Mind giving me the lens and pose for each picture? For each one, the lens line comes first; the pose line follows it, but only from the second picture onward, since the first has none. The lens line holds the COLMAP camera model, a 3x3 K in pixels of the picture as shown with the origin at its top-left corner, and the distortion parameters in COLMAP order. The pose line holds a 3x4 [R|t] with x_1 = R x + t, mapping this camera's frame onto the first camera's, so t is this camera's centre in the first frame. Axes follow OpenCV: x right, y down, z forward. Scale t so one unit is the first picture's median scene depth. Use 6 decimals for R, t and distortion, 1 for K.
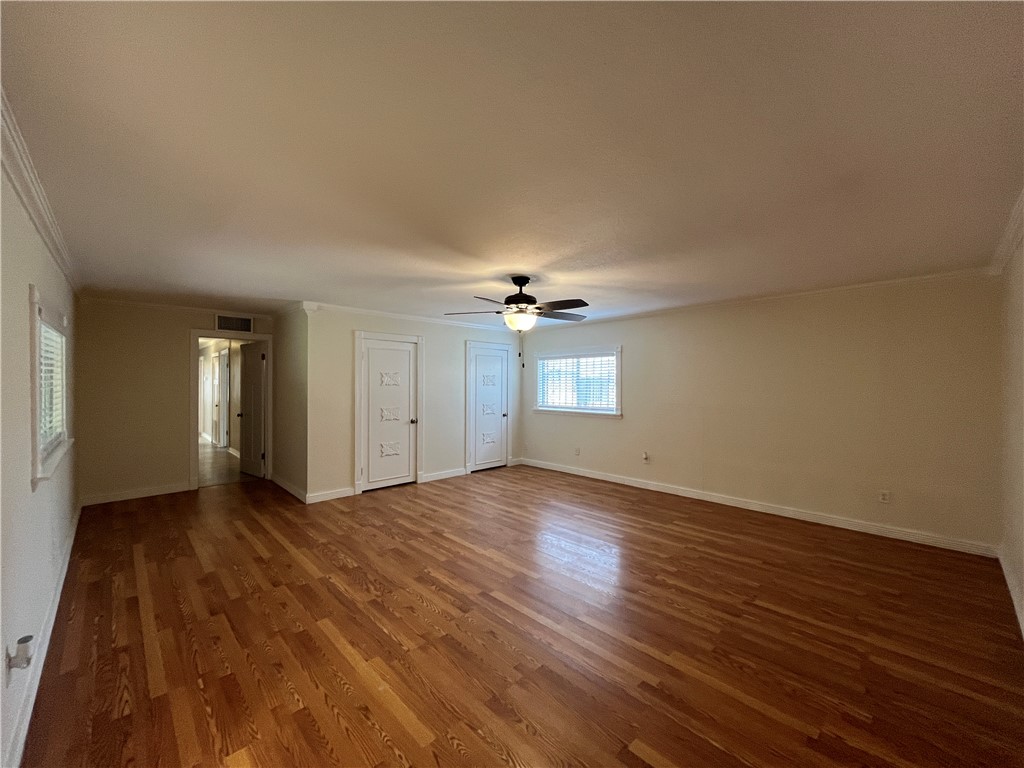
lens RADIAL K [[413.5, 0, 509.9], [0, 413.5, 380.7], [0, 0, 1]] dist [0.000205, 0.000137]
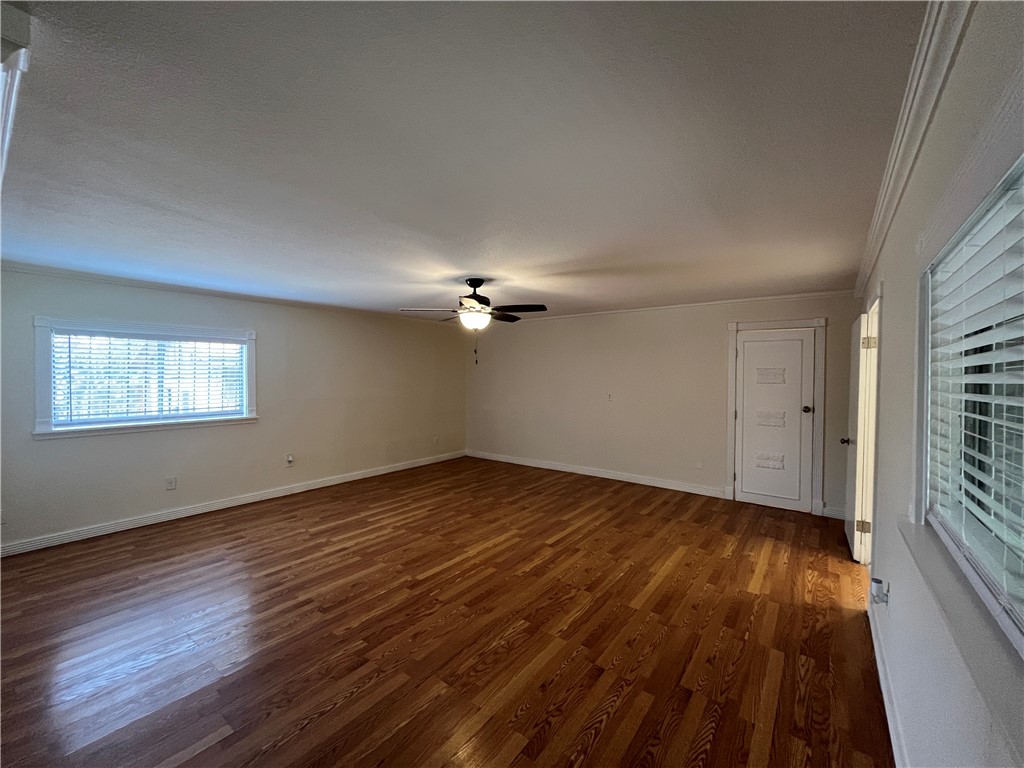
lens RADIAL K [[413.5, 0, 509.9], [0, 413.5, 380.7], [0, 0, 1]] dist [0.000205, 0.000137]
pose [[-0.152587, -0.008077, 0.988257, -1.012666], [-0.004416, 0.999962, 0.007491, 0.003287], [-0.988280, -0.003221, -0.152617, 1.039794]]
